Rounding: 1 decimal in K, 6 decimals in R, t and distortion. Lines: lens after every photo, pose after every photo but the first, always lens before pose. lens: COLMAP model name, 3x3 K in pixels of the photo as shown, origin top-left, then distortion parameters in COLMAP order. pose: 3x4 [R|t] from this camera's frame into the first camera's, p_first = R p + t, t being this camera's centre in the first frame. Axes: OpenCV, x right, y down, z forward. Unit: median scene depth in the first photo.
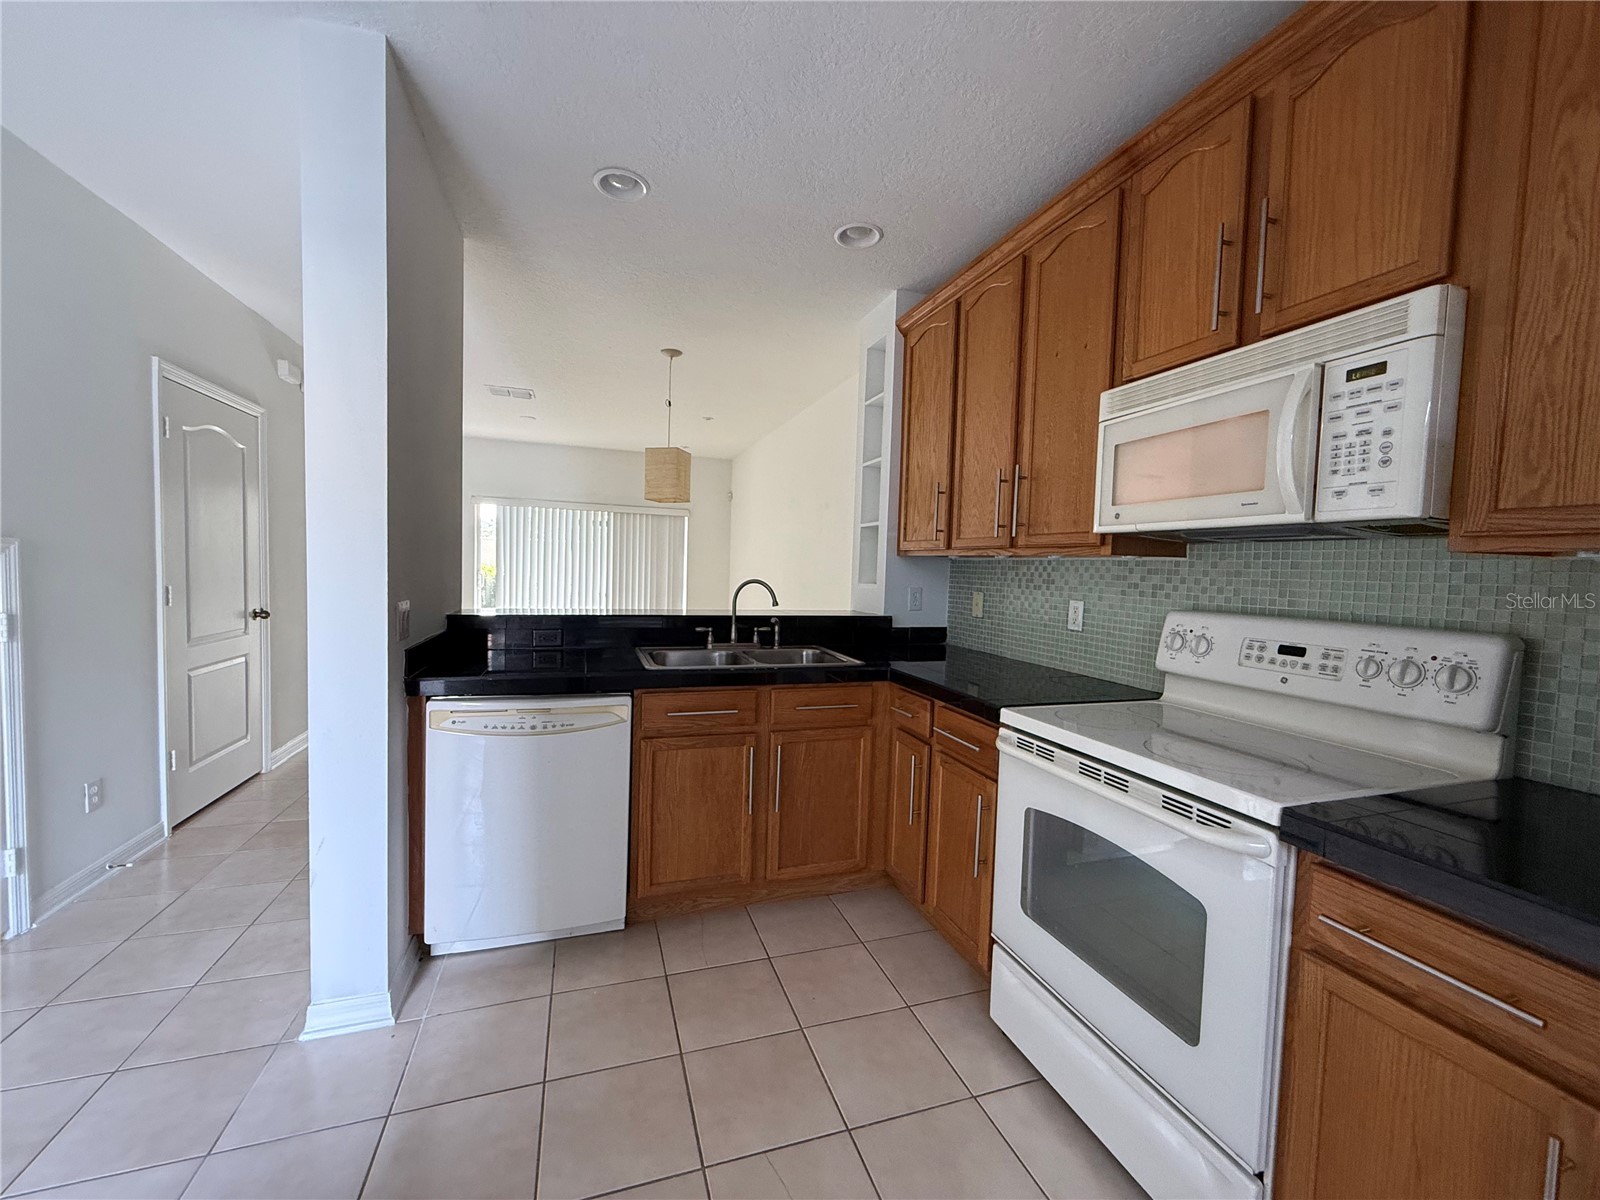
lens RADIAL K [[636.2, 0, 800.0], [0, 636.2, 600.0], [0, 0, 1]] dist [0.000169, -0.000026]
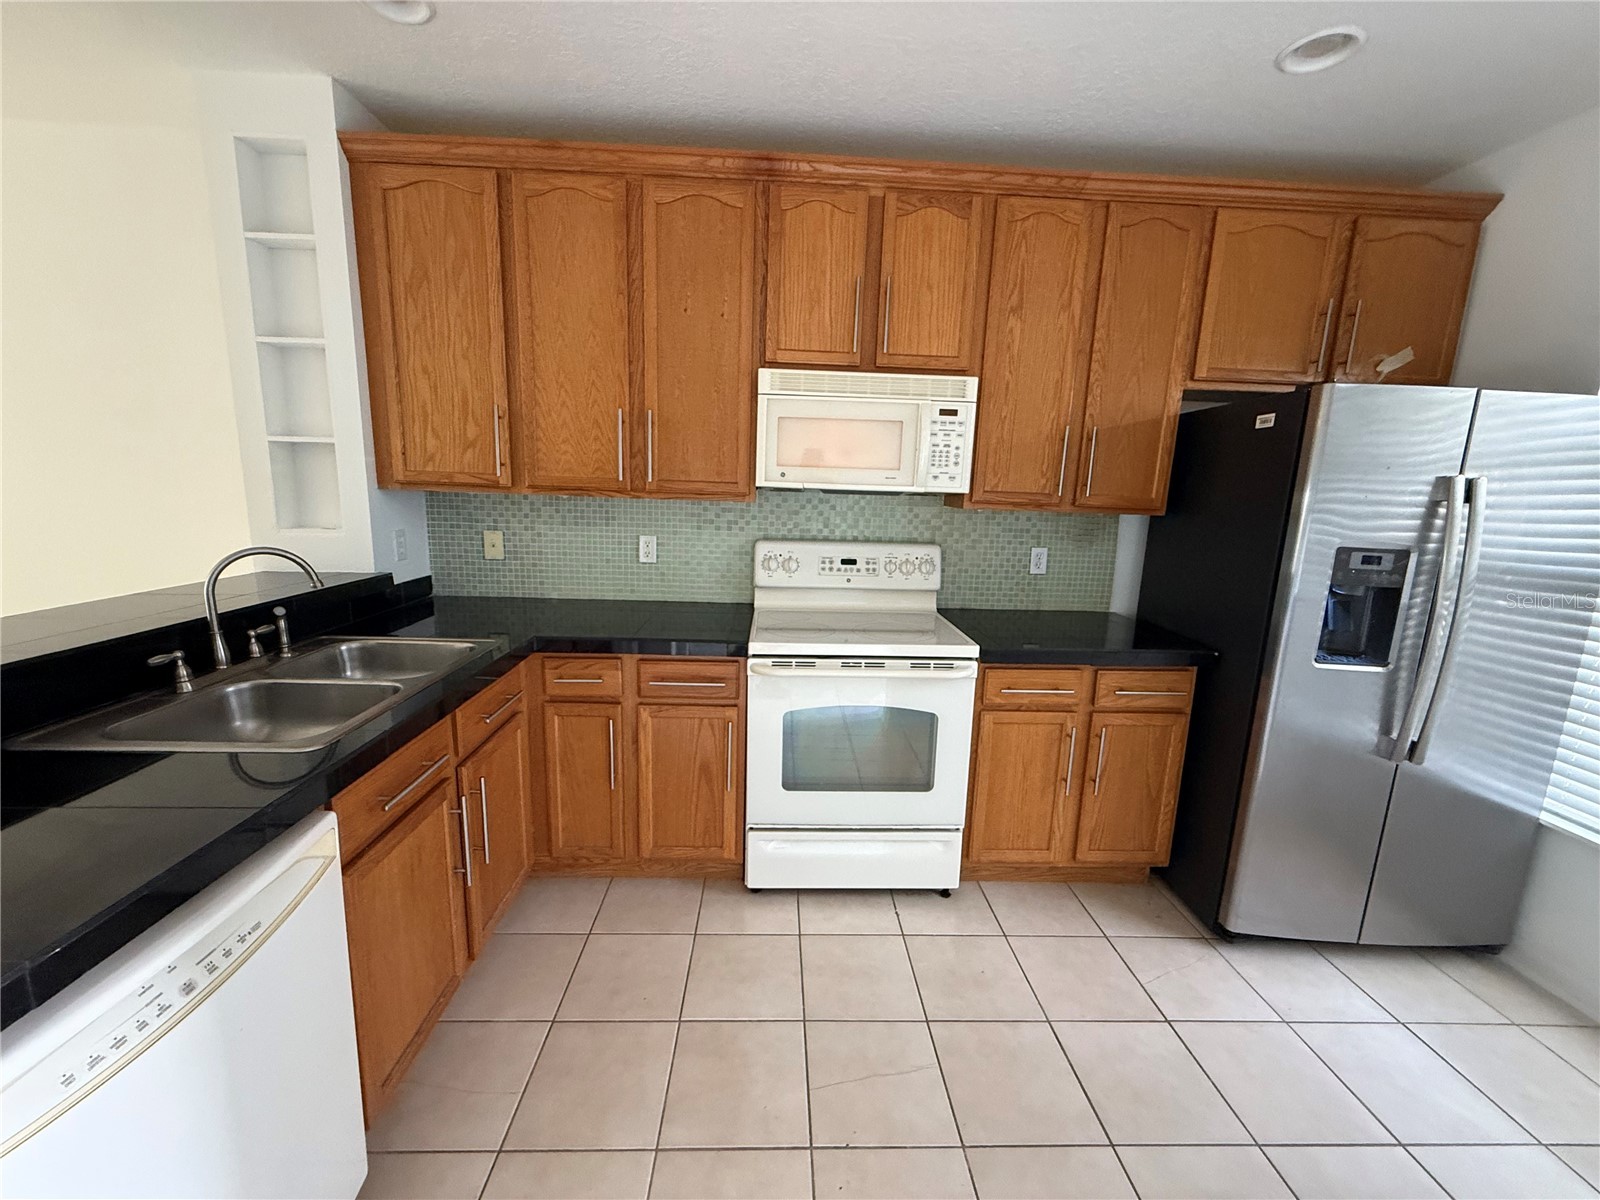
lens RADIAL K [[639.4, 0, 789.2], [0, 639.4, 600.9], [0, 0, 1]] dist [-0.001904, -0.000200]
pose [[0.286069, -0.194439, 0.938274, -0.699892], [0.027289, 0.980451, 0.194860, -0.122857], [-0.957820, -0.030139, 0.285783, 0.564435]]
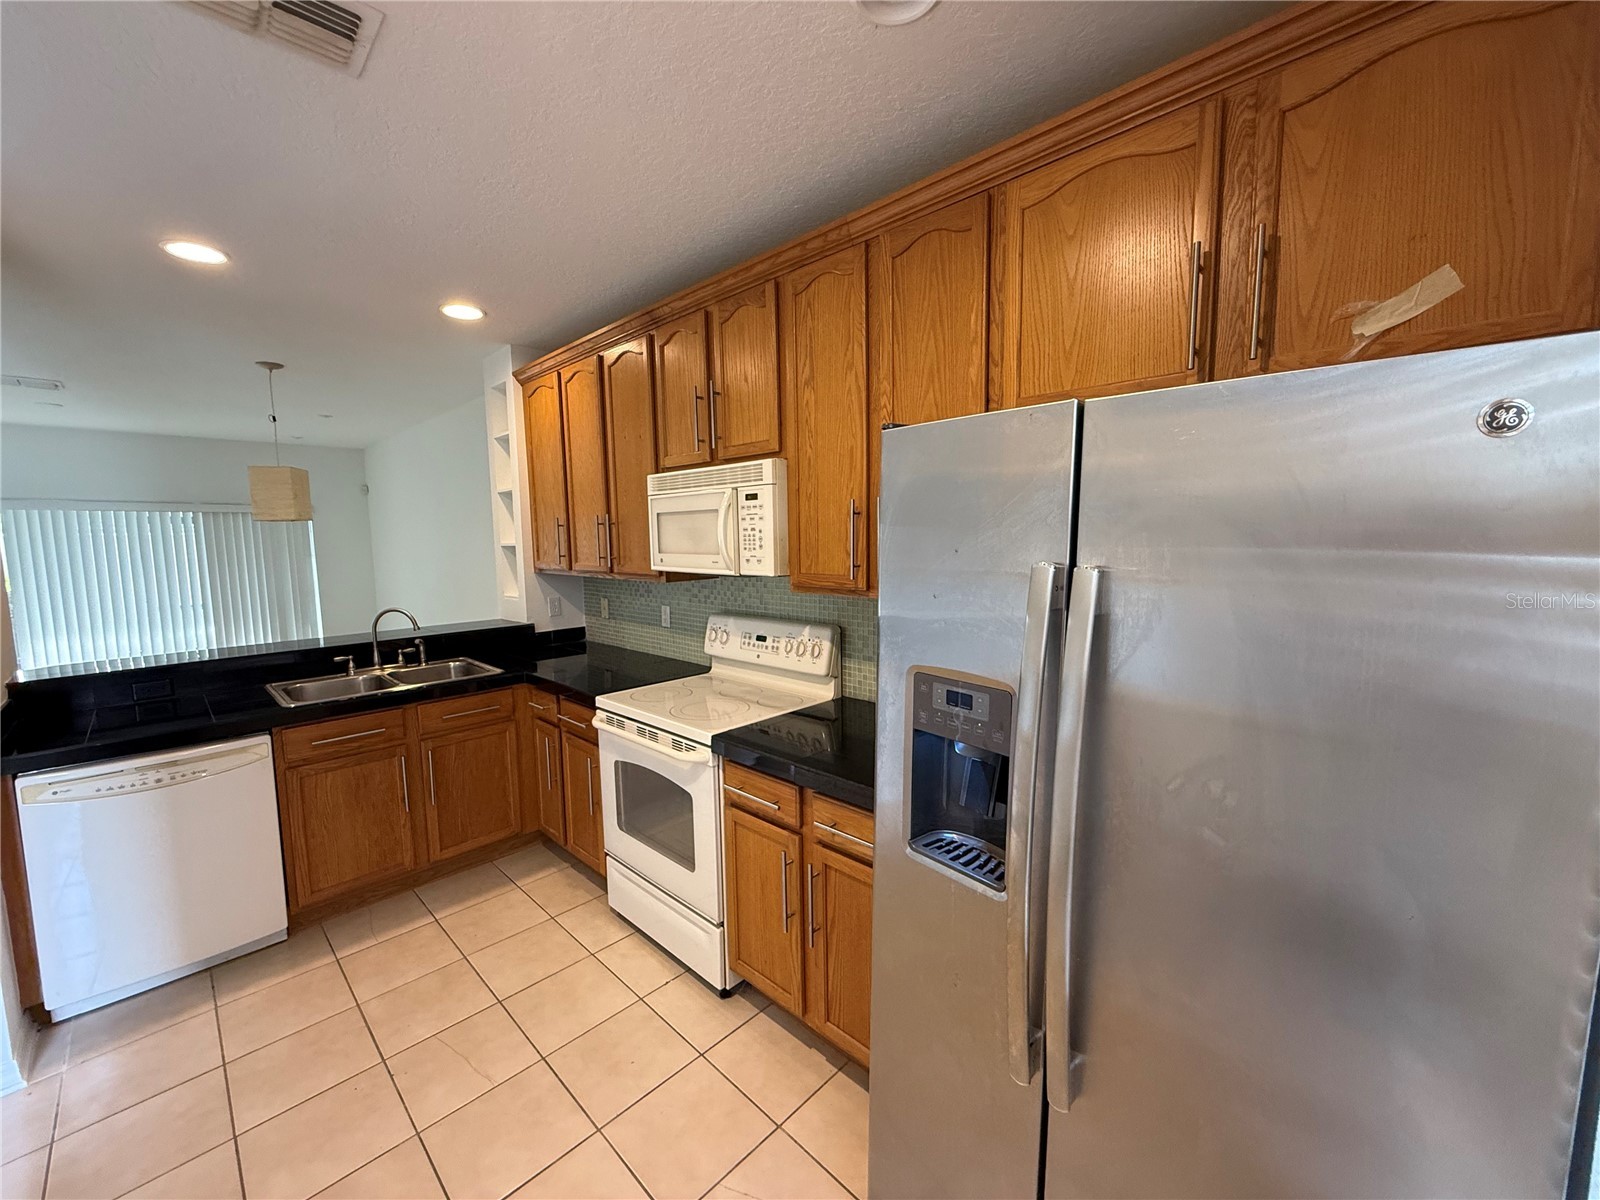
lens RADIAL K [[636.2, 0, 800.0], [0, 636.2, 600.0], [0, 0, 1]] dist [0.000169, -0.000026]
pose [[0.889469, -0.092636, 0.447509, 0.096301], [0.067923, 0.995161, 0.071000, -0.113670], [-0.451920, -0.032756, 0.891457, -0.465783]]
